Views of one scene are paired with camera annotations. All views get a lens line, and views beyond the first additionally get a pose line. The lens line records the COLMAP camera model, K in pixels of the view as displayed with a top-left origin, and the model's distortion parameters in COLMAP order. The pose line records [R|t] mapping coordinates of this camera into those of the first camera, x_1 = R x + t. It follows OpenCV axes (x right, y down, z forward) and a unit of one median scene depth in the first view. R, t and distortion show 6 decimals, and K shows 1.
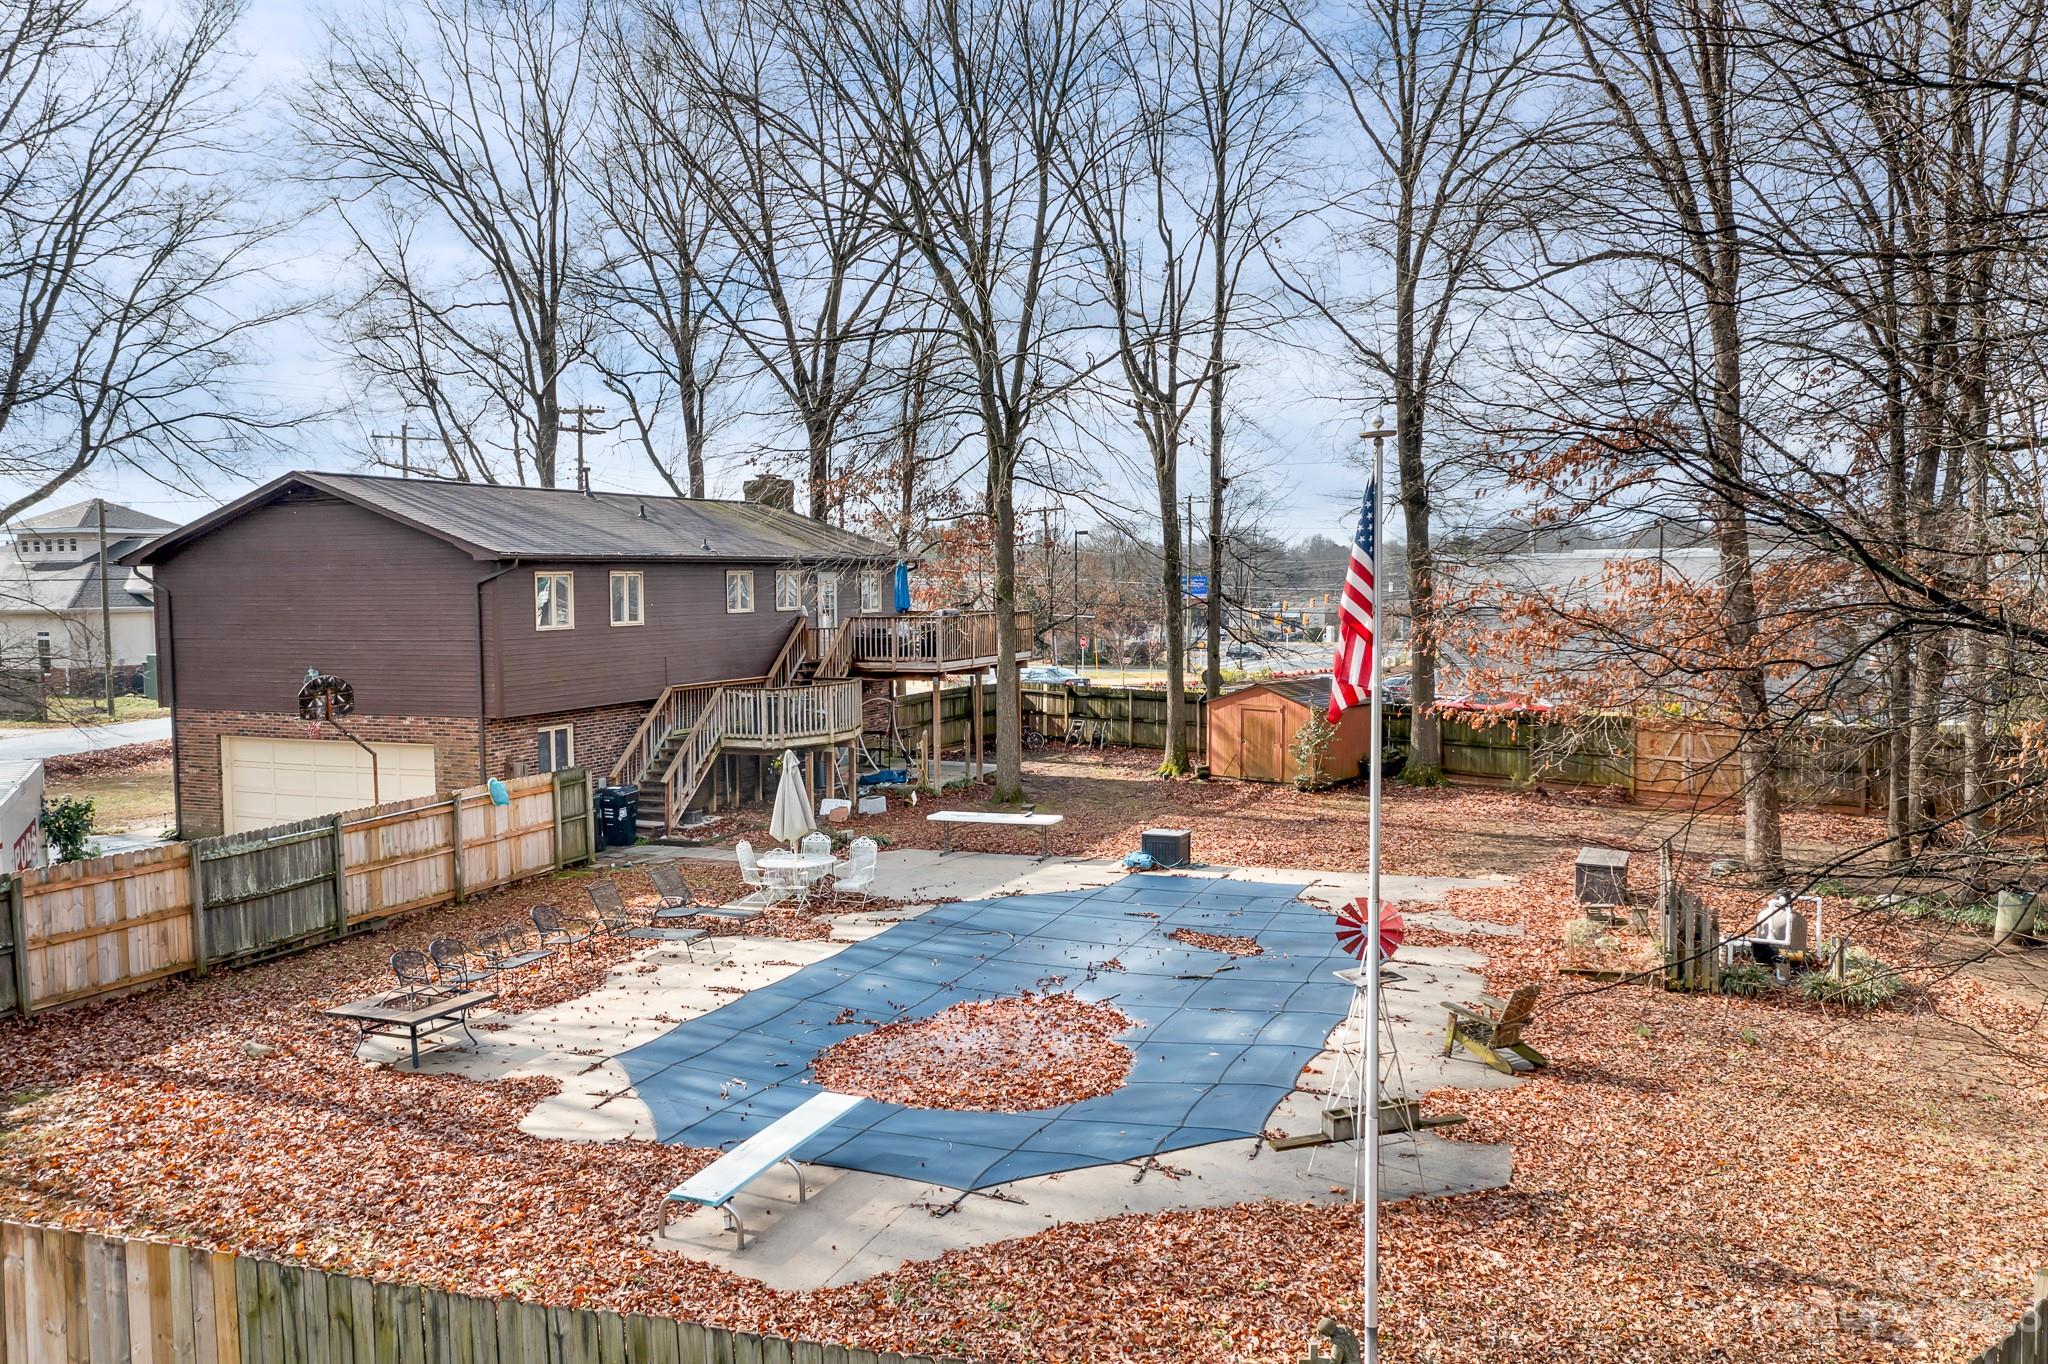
lens RADIAL K [[1701.6, 0, 1017.0], [0, 1701.6, 668.7], [0, 0, 1]] dist [-0.007892, -0.006093]
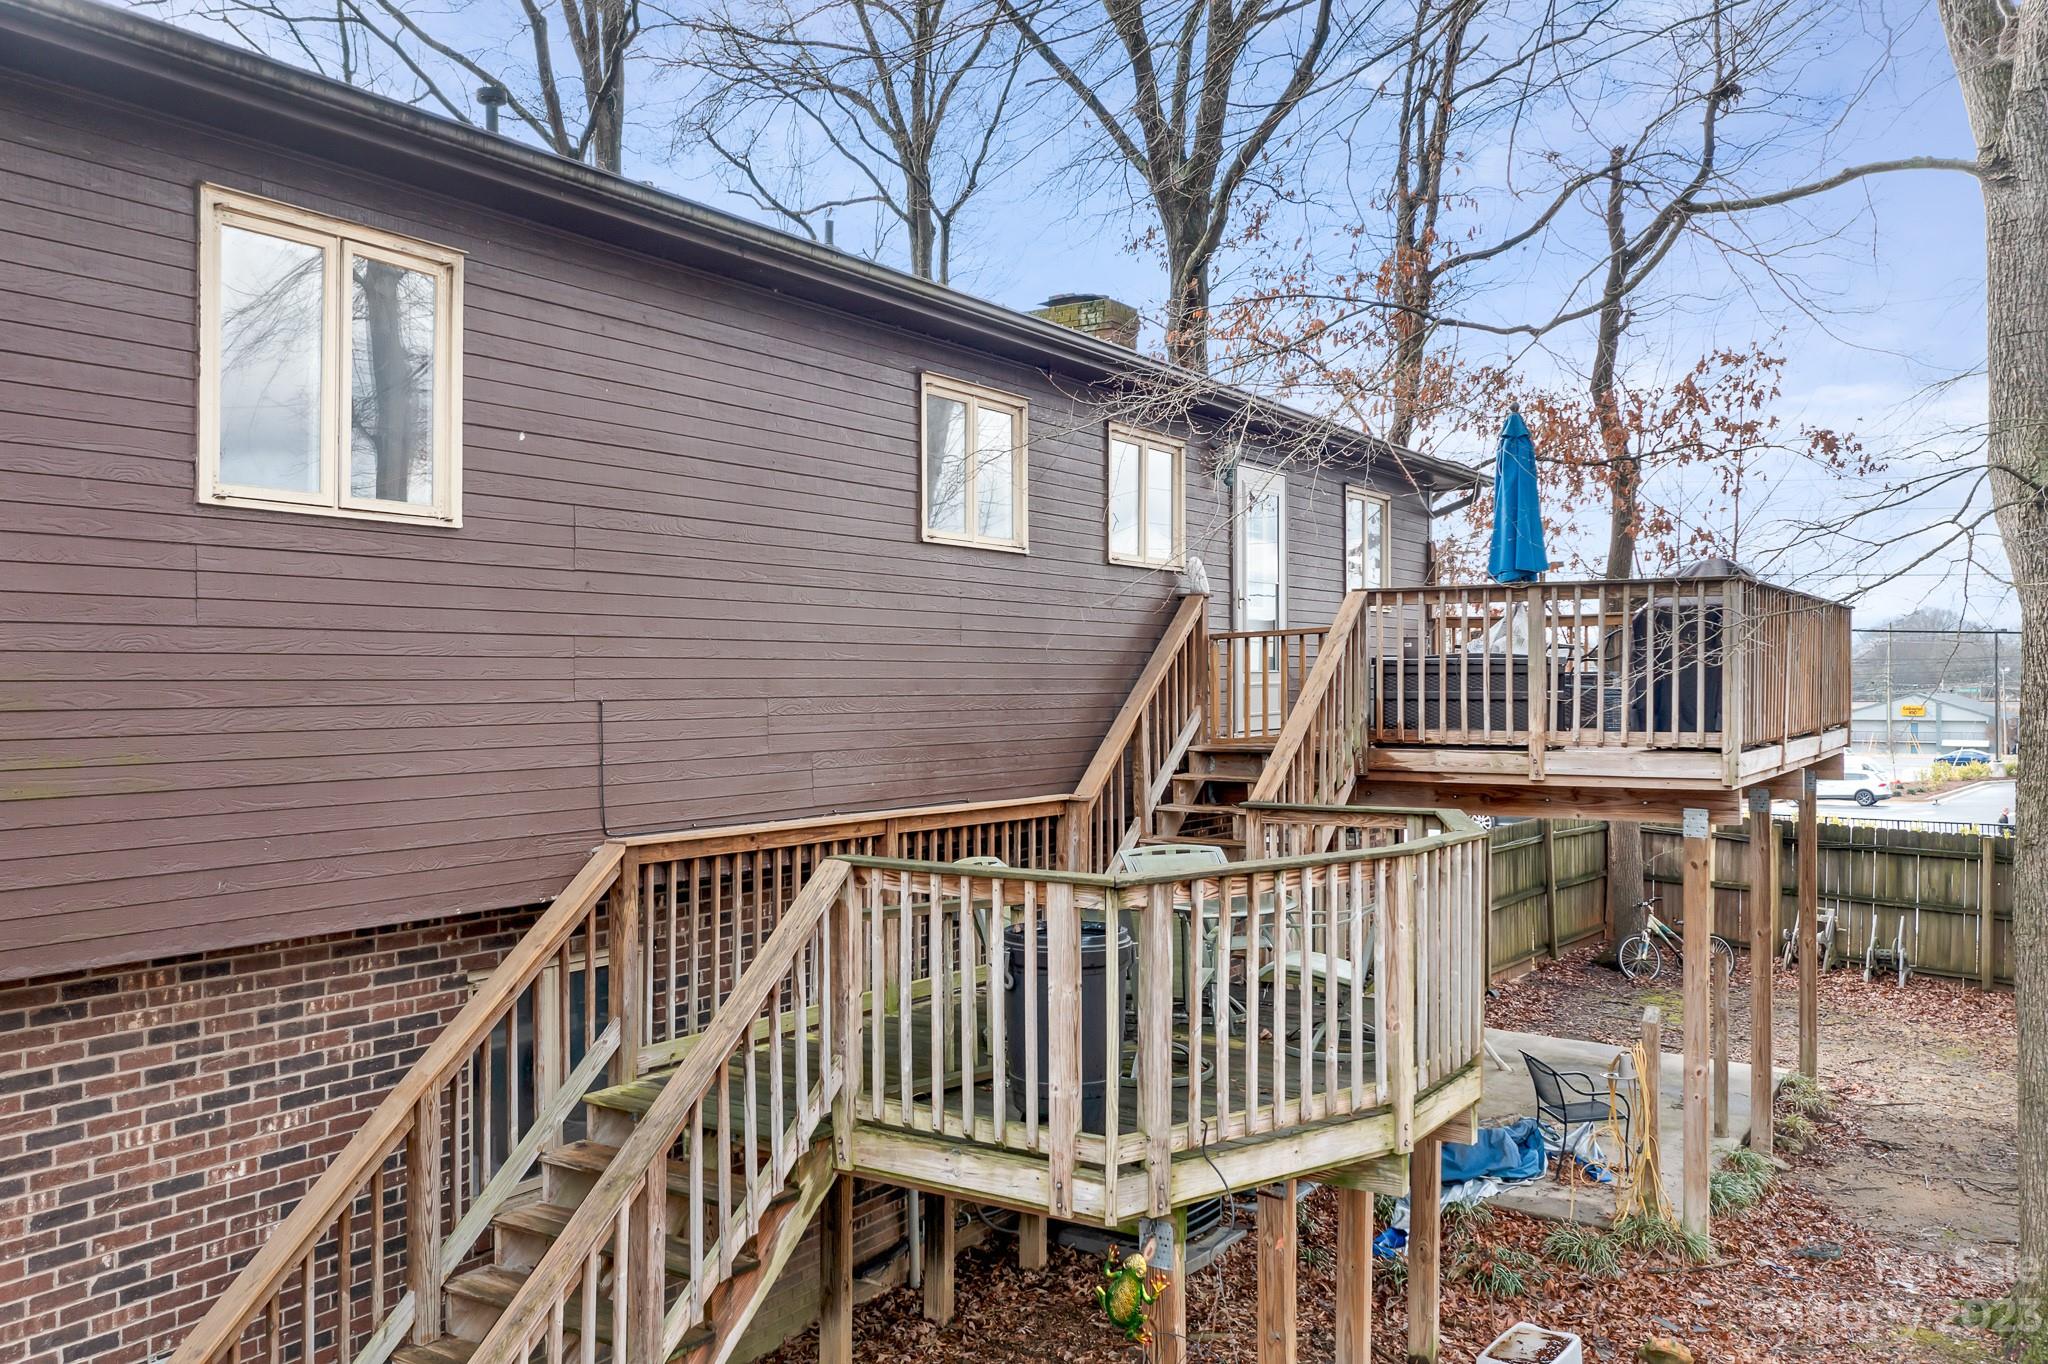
lens RADIAL K [[1701.6, 0, 1027.5], [0, 1701.6, 701.1], [0, 0, 1]] dist [-0.007892, -0.006093]
pose [[0.986348, 0.011022, -0.164303, -0.101236], [-0.017881, 0.999027, -0.040326, 0.000616], [0.163699, 0.042713, 0.985585, 0.675751]]
